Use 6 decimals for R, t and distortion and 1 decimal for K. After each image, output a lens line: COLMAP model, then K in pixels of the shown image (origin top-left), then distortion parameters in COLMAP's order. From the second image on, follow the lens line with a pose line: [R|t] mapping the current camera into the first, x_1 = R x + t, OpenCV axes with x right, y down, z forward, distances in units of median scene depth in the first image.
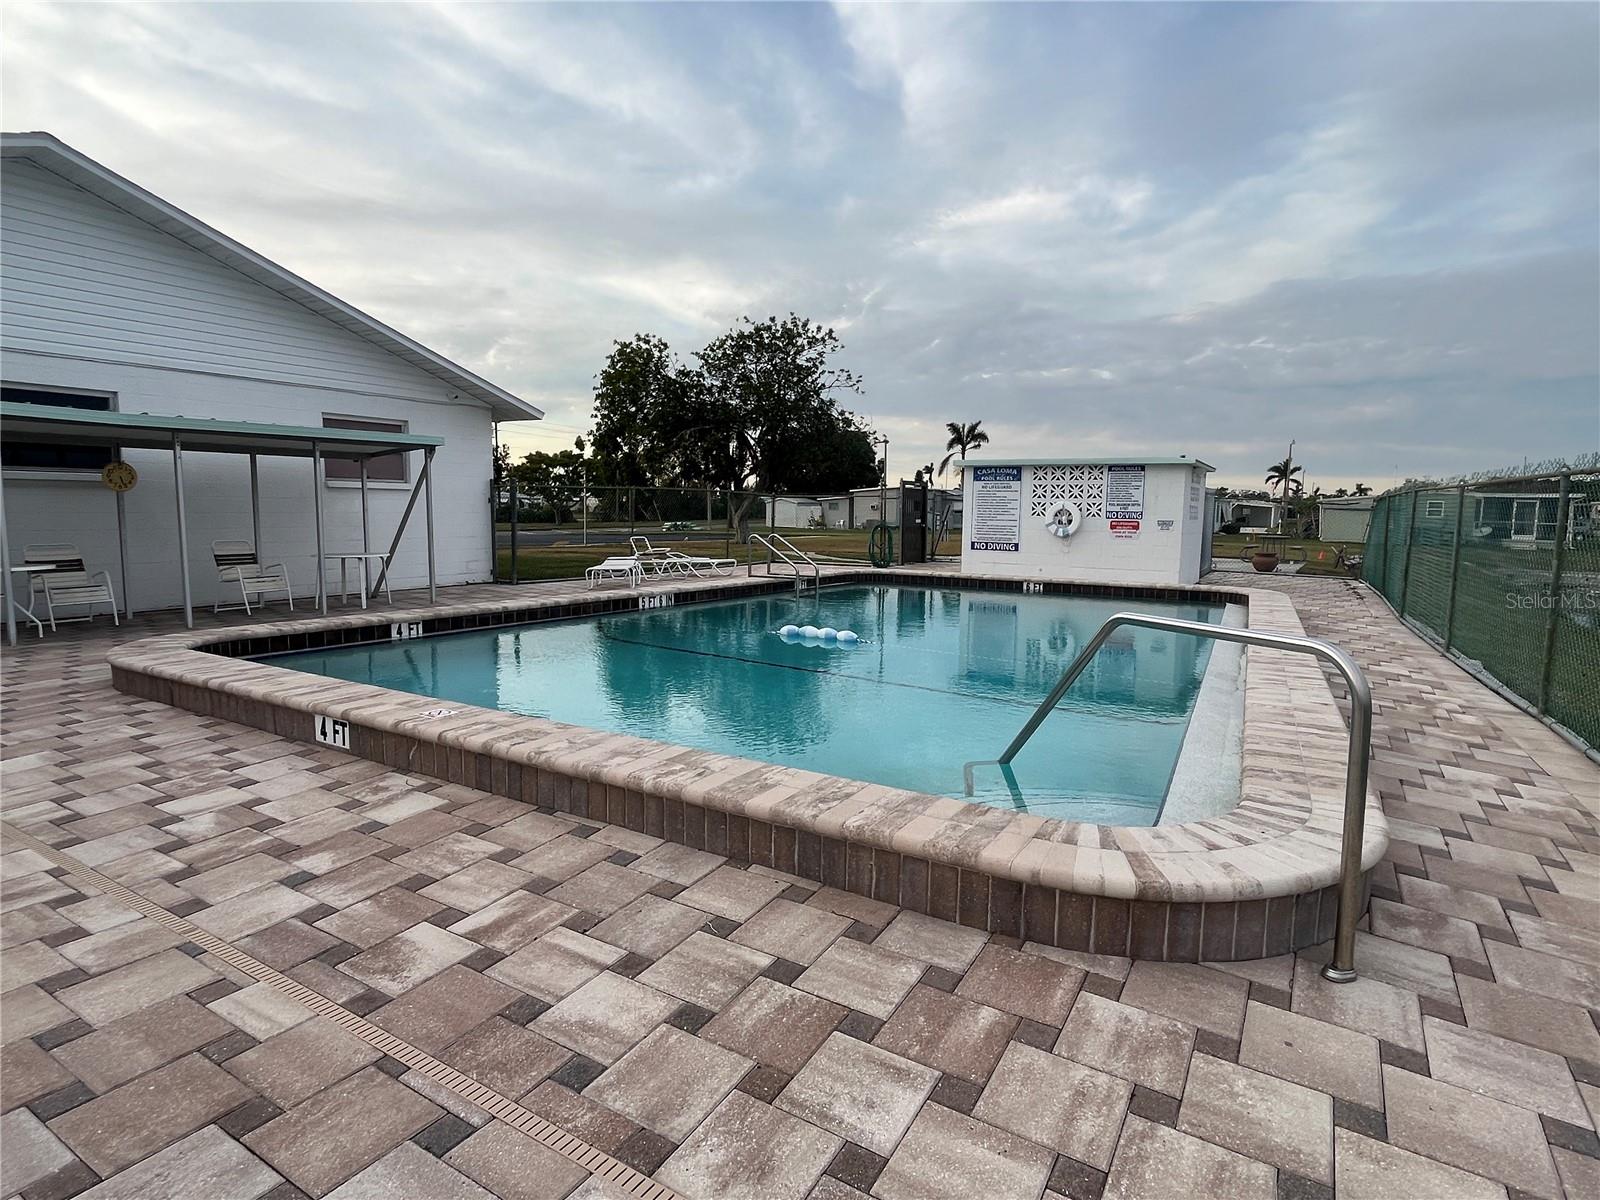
lens RADIAL K [[855.7, 0, 800.0], [0, 855.7, 600.0], [0, 0, 1]] dist [0.000360, 0.000088]
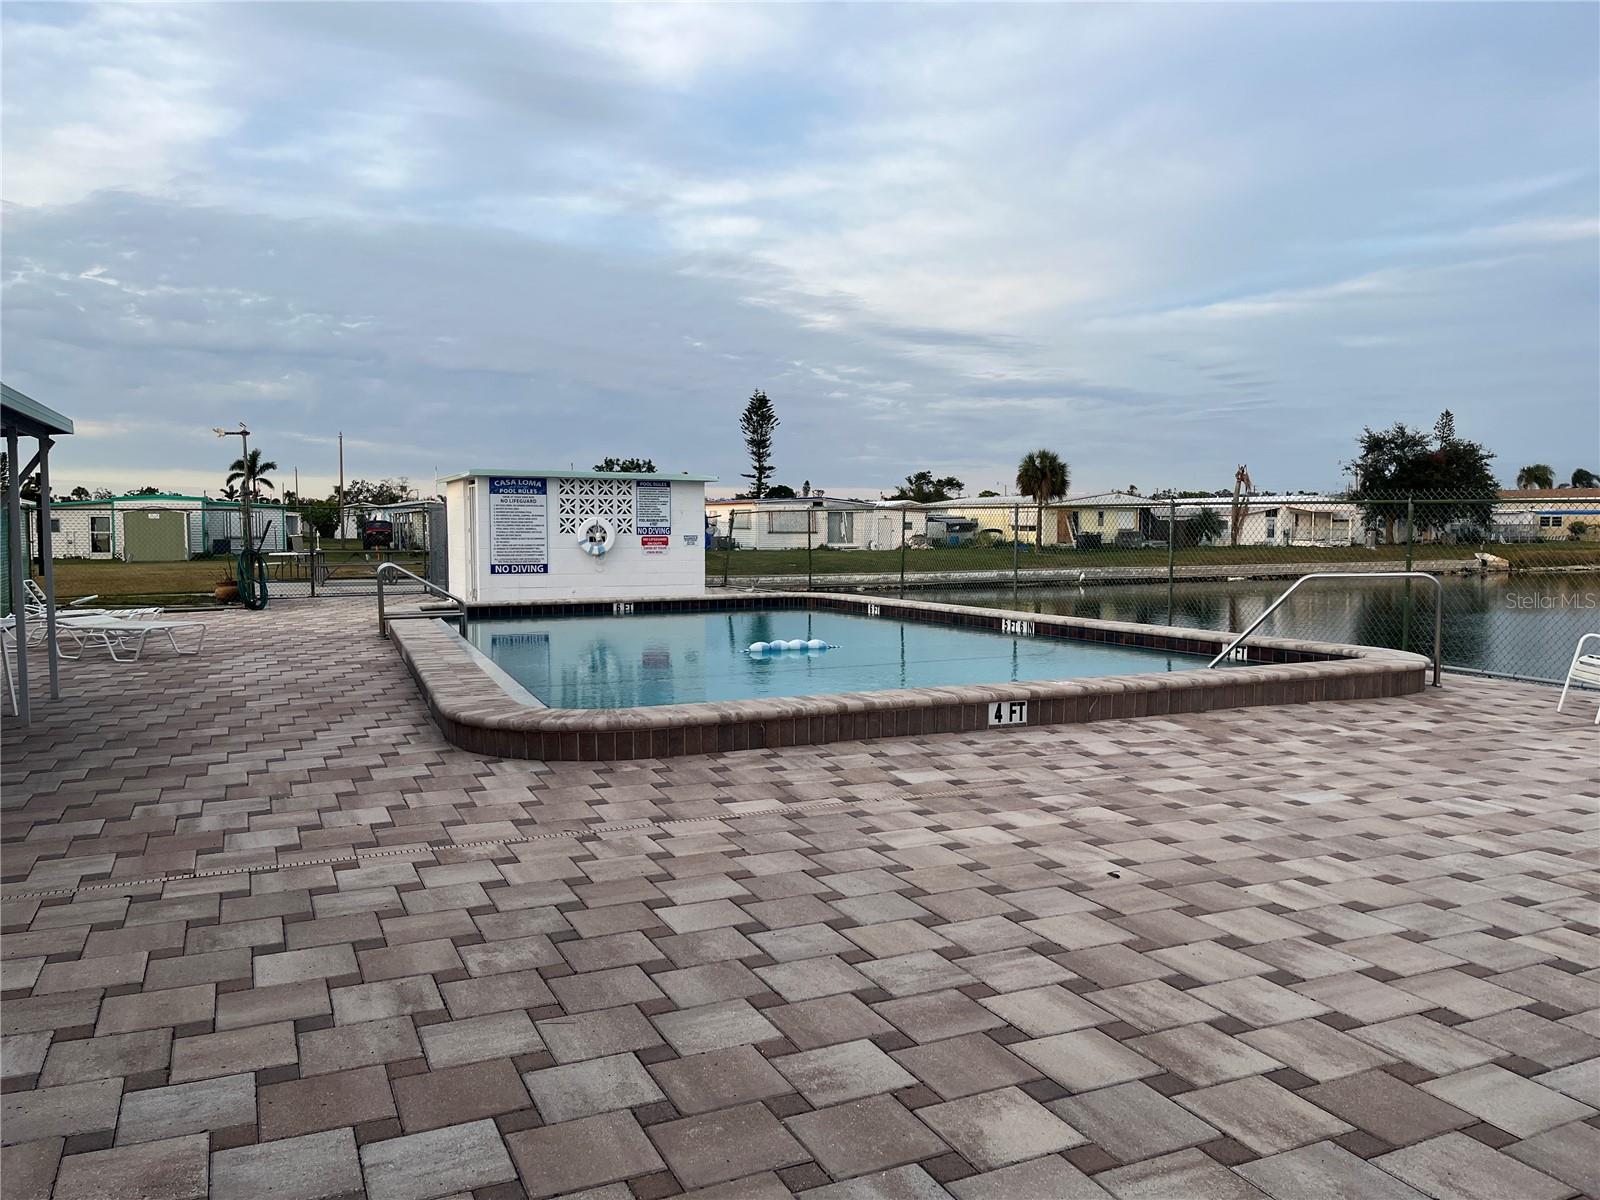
lens RADIAL K [[1232.7, 0, 800.0], [0, 1232.7, 600.0], [0, 0, 1]] dist [0.062208, -0.084516]
pose [[0.554003, -0.062759, 0.830146, -0.687024], [0.096042, 0.995315, 0.011152, -0.018416], [-0.826956, 0.073551, 0.557435, 0.067891]]
